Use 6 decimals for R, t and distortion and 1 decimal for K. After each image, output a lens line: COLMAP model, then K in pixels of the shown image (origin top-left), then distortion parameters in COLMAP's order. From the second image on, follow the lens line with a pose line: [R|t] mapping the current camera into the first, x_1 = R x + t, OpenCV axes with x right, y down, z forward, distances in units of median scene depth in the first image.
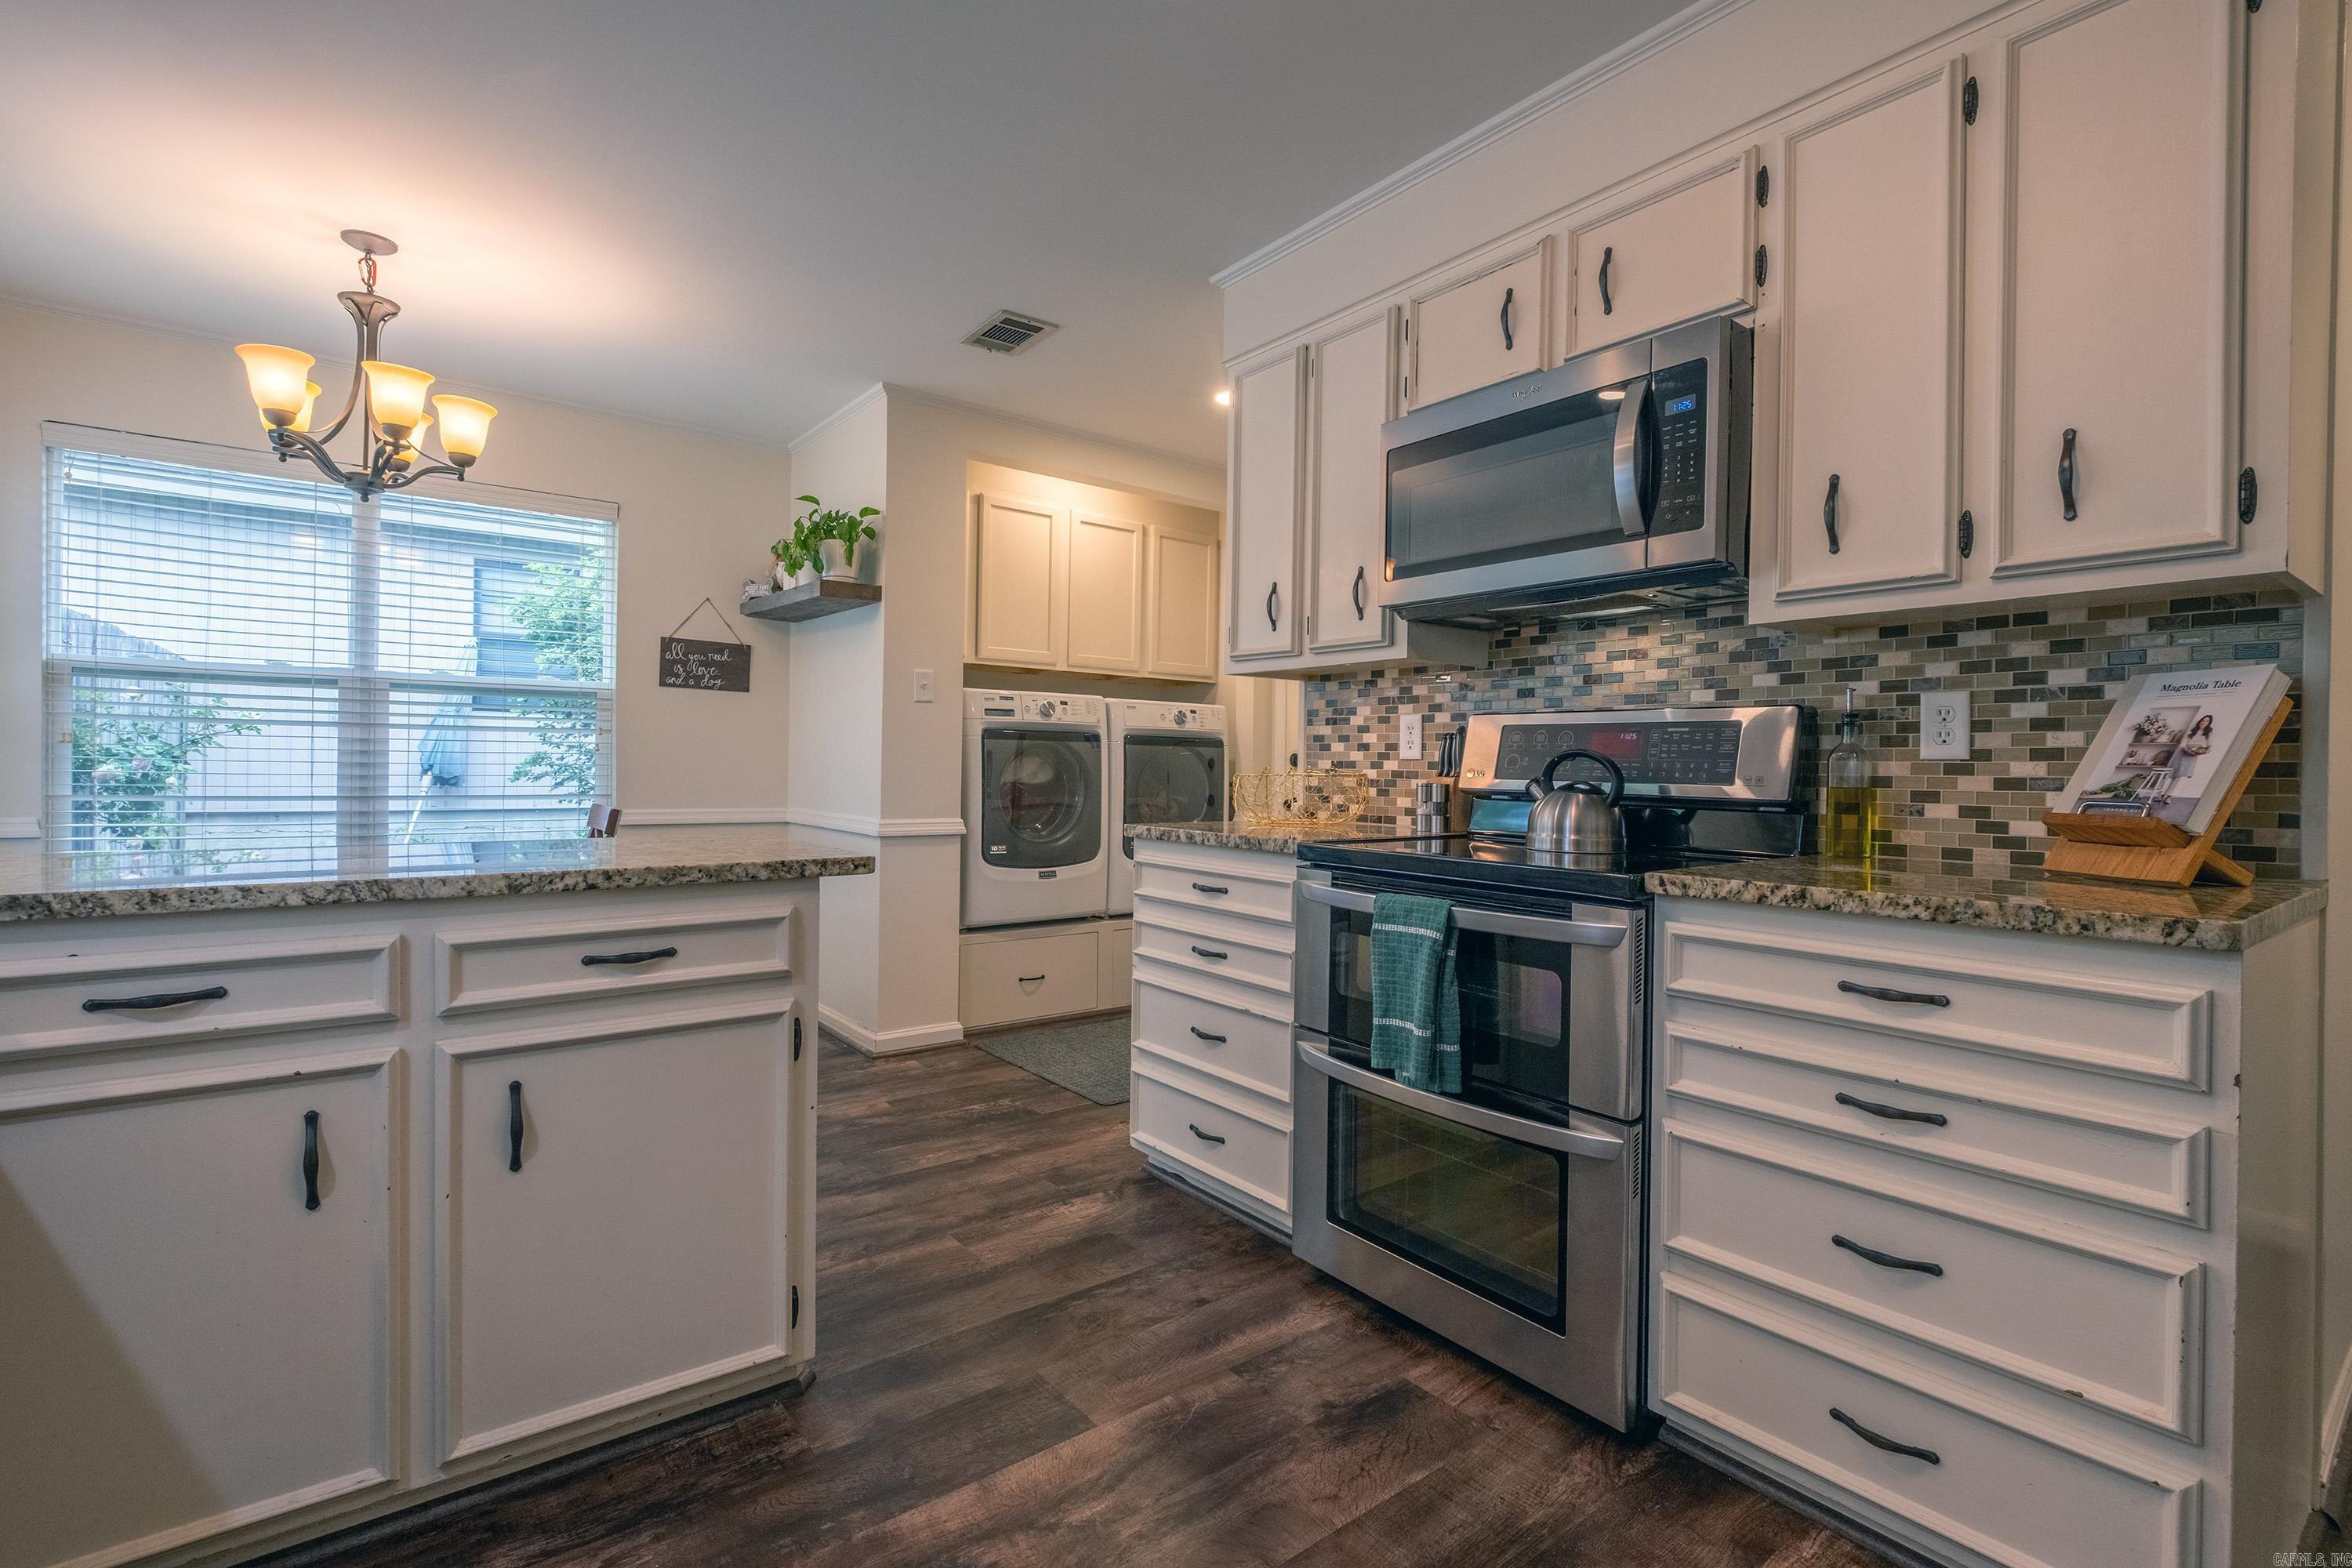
lens RADIAL K [[1082.8, 0, 1178.5], [0, 1082.8, 770.8], [0, 0, 1]] dist [0.003297, -0.000376]
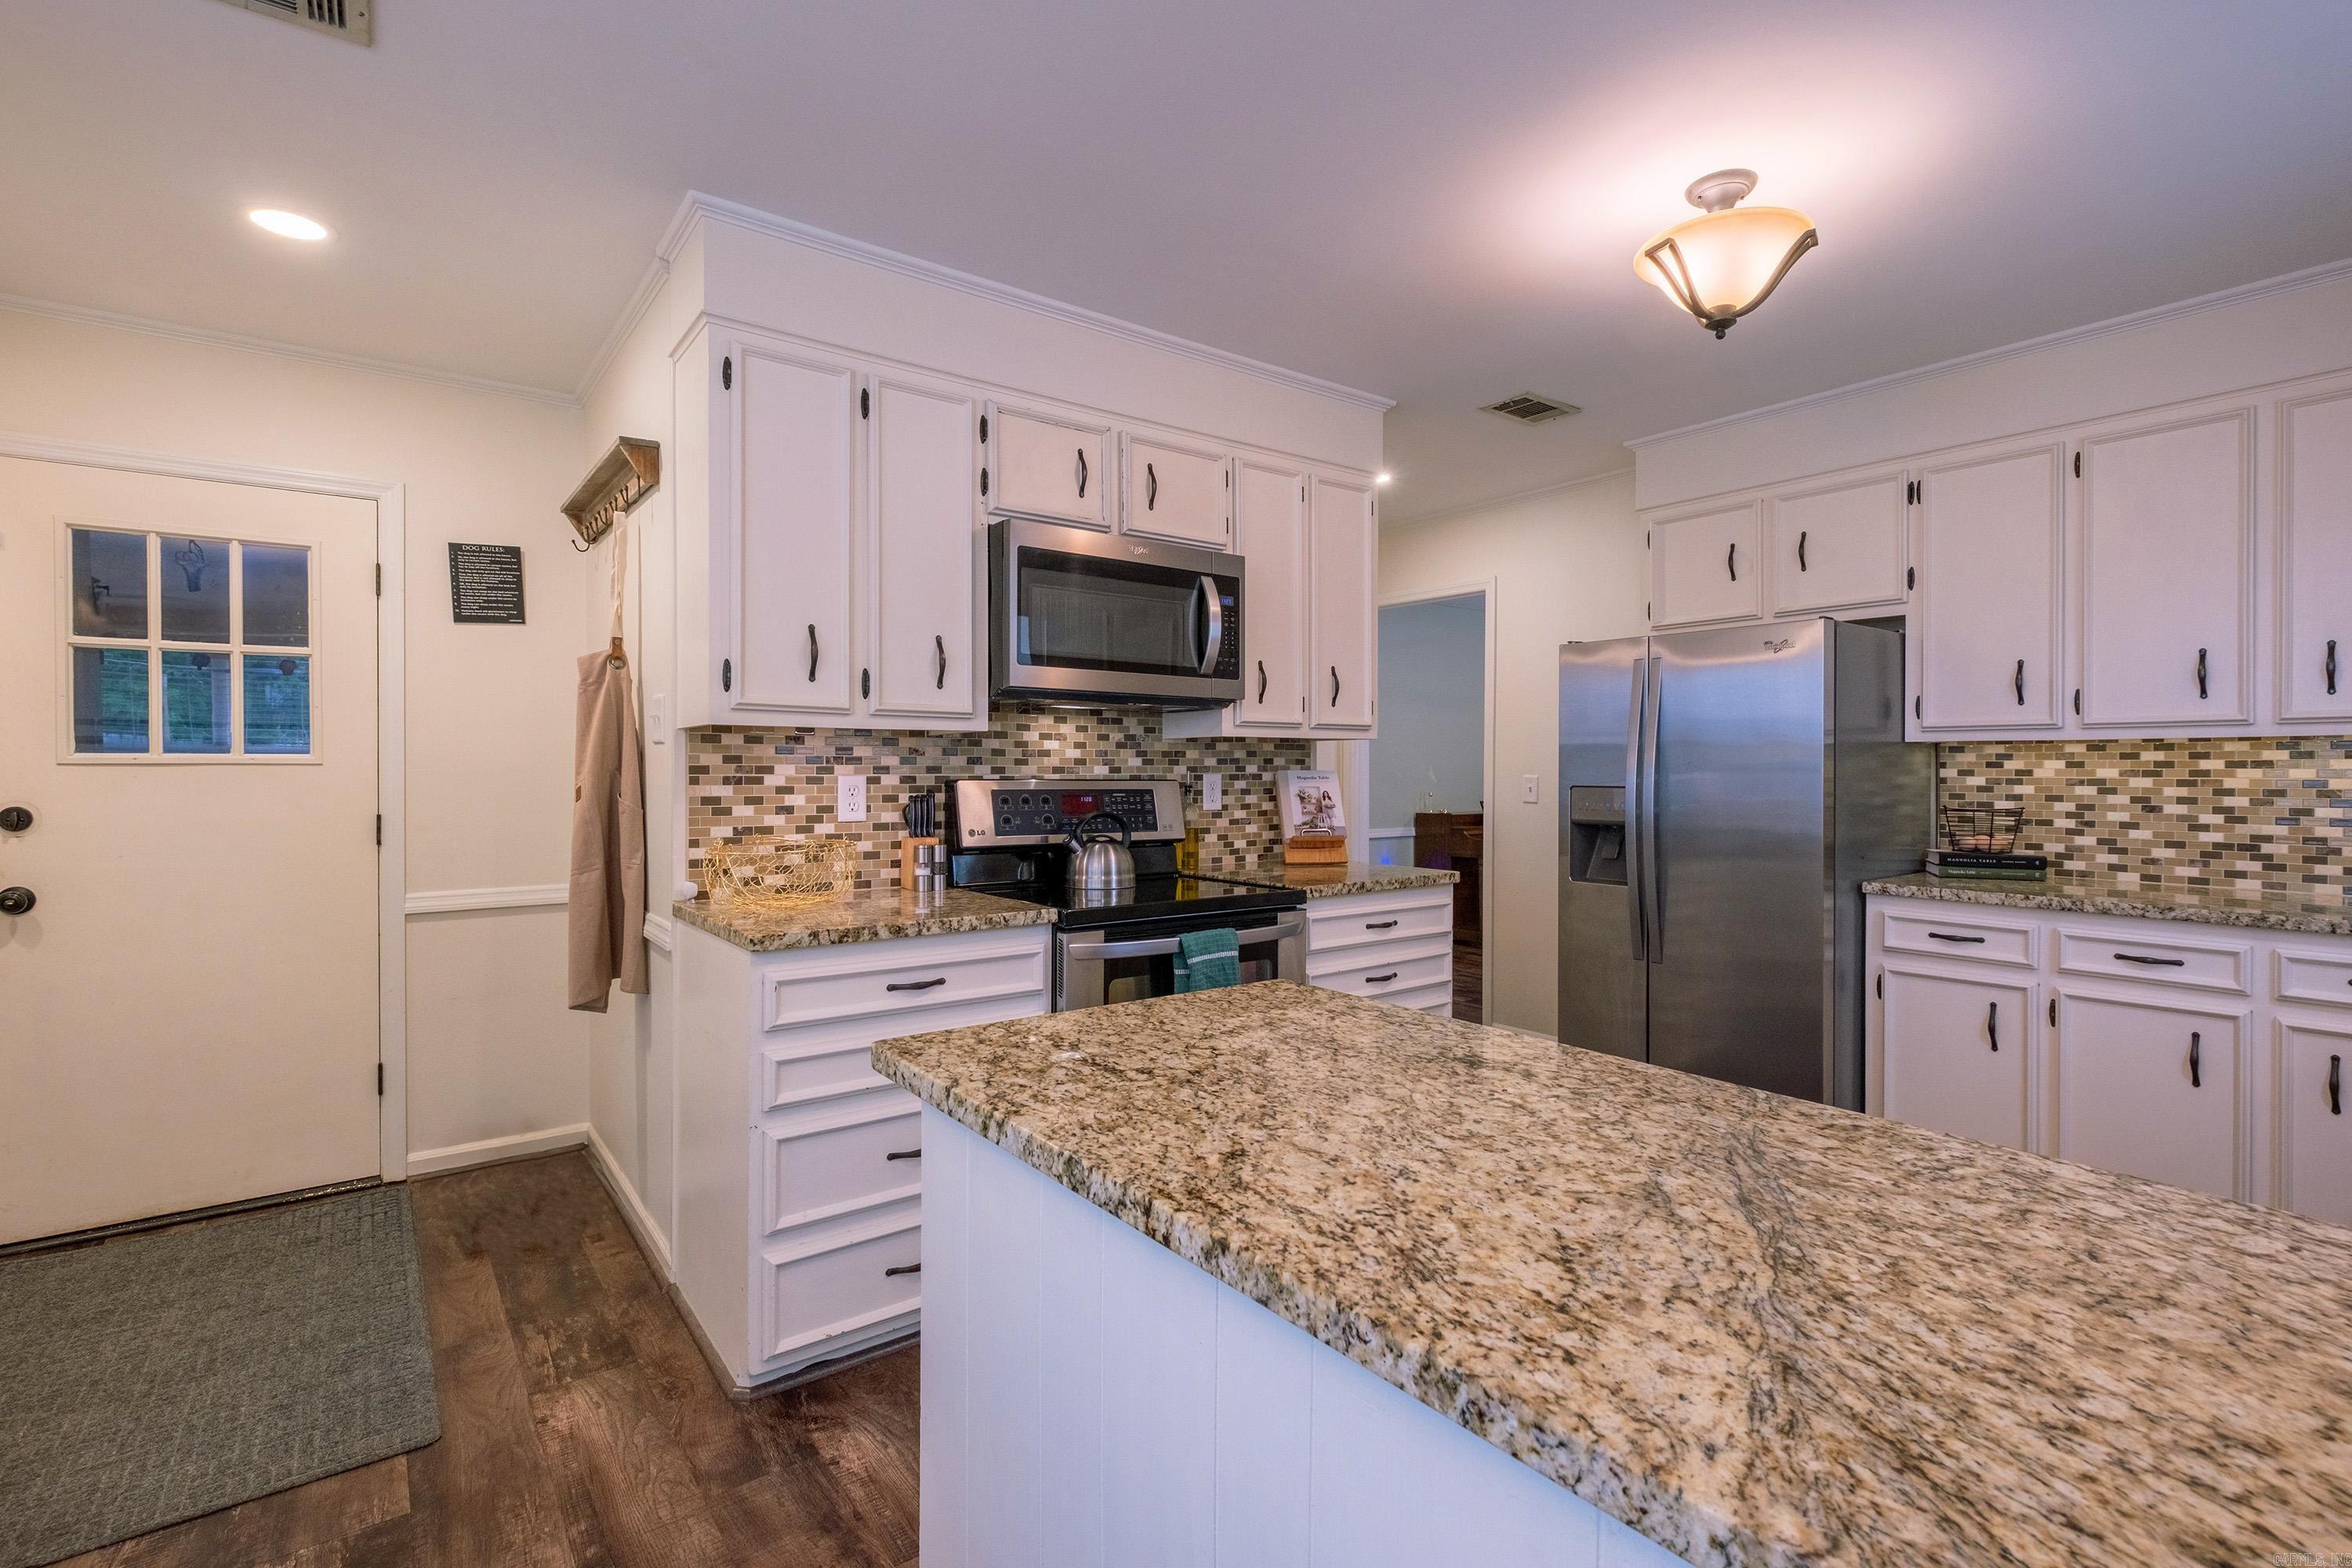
lens RADIAL K [[1082.8, 0, 1174.4], [0, 1082.8, 766.8], [0, 0, 1]] dist [0.003297, -0.000376]
pose [[0.003155, -0.008163, 0.999962, -0.789270], [0.004578, 0.999956, 0.008149, -0.069140], [-0.999985, 0.004552, 0.003192, 0.731589]]
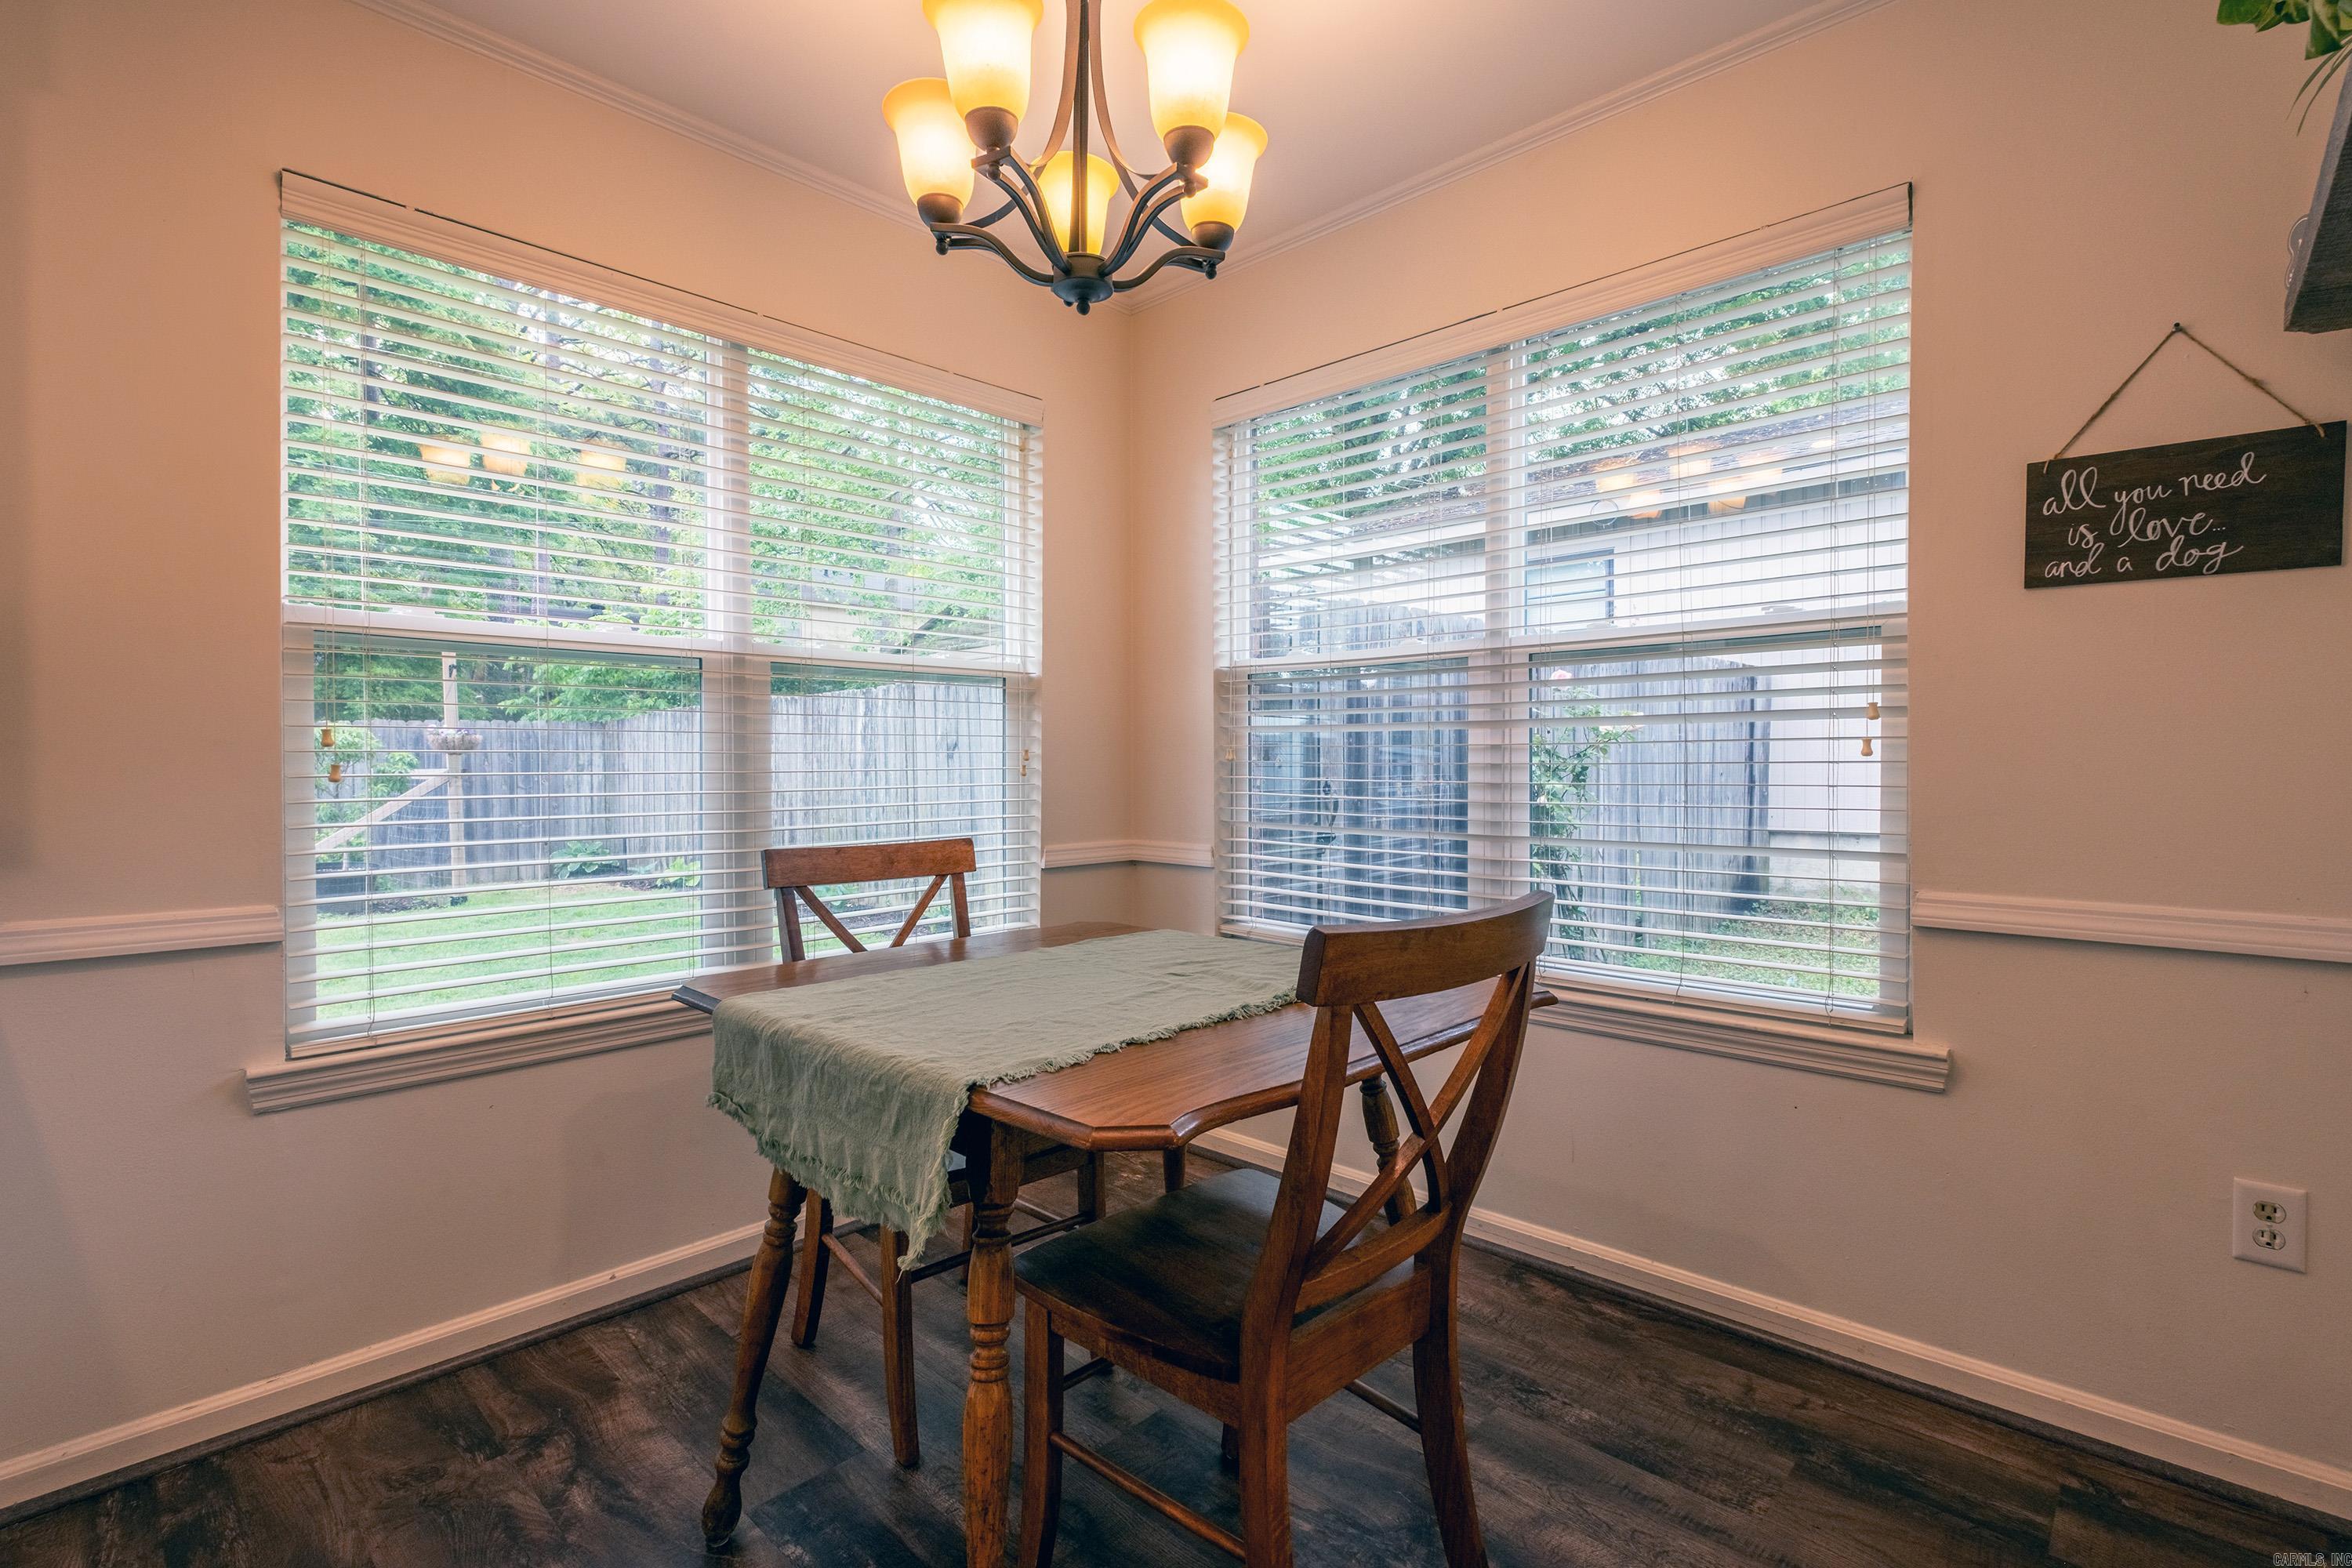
lens RADIAL K [[1082.8, 0, 1170.1], [0, 1082.8, 781.2], [0, 0, 1]] dist [0.003297, -0.000376]
pose [[0.149108, -0.000906, -0.988821, -0.219022], [-0.004015, 0.999991, -0.001521, -0.010653], [0.988813, 0.004197, 0.149103, 1.034632]]
